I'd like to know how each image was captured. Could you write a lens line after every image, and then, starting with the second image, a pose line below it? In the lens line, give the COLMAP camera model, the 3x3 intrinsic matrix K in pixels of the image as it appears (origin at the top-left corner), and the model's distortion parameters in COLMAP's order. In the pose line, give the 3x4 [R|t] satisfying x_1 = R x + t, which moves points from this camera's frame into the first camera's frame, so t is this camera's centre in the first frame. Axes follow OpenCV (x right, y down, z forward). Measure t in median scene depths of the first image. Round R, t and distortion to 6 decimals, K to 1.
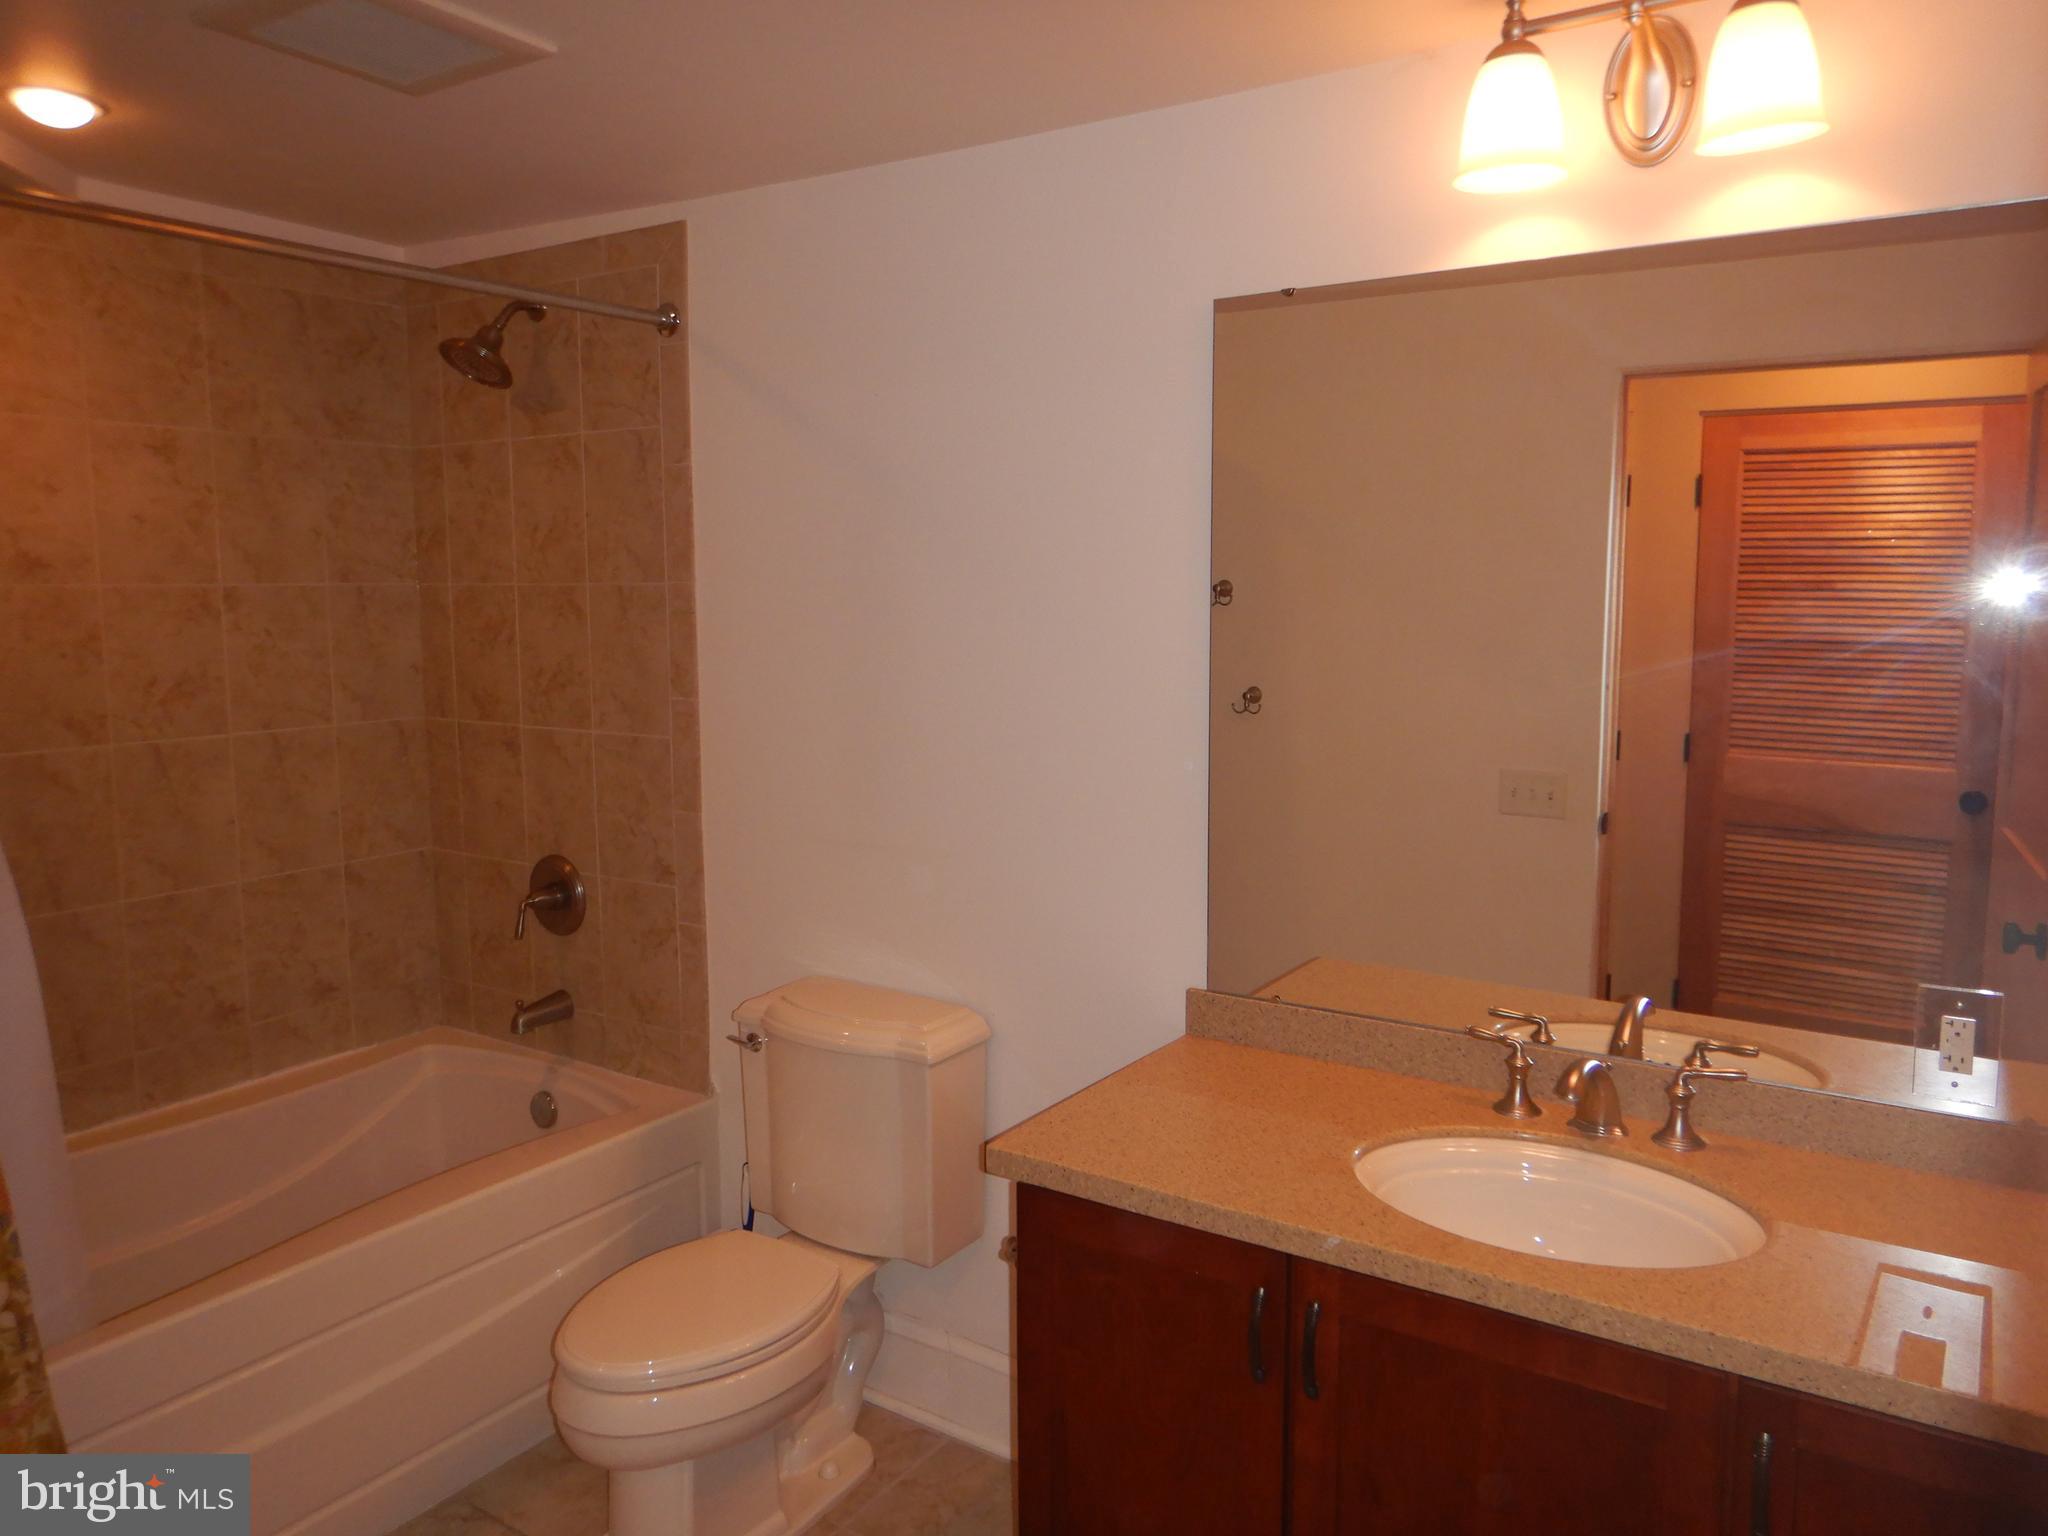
lens RADIAL K [[1440.9, 0, 1024.0], [0, 1440.9, 768.0], [0, 0, 1]] dist [-0.004383, 0.004525]
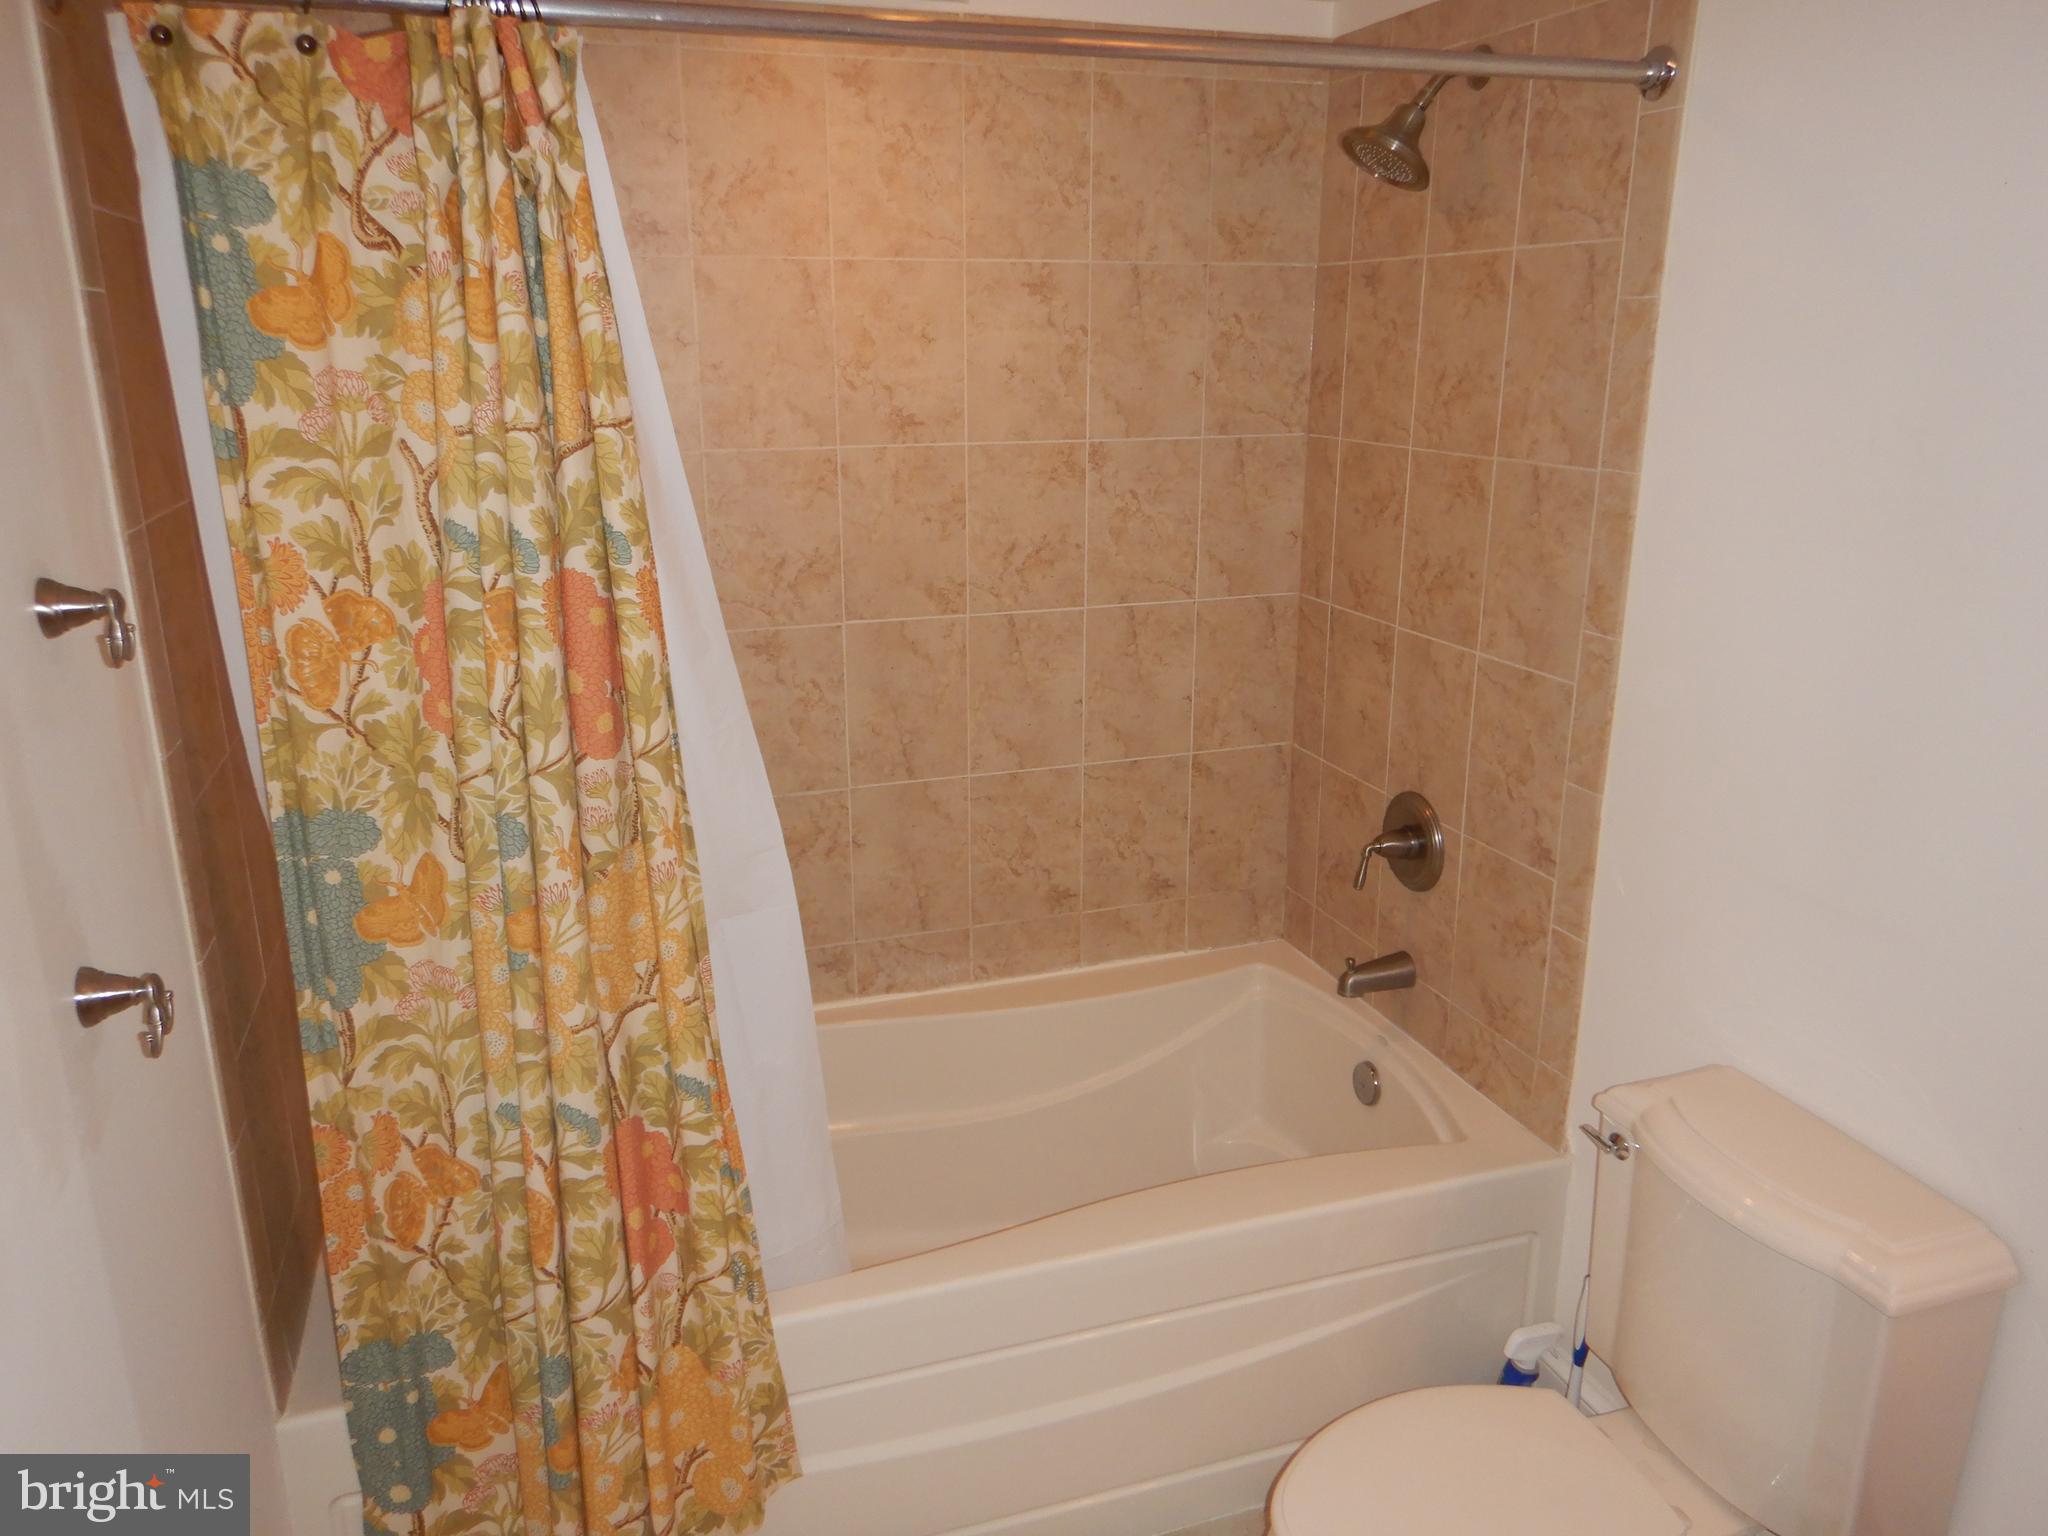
lens RADIAL K [[1462.6, 0, 1019.4], [0, 1462.6, 756.8], [0, 0, 1]] dist [0.005172, 0.004304]
pose [[0.788891, 0.172413, -0.589852, -0.024466], [-0.080590, 0.980573, 0.178837, -0.091248], [0.609226, -0.093547, 0.787459, 0.238189]]
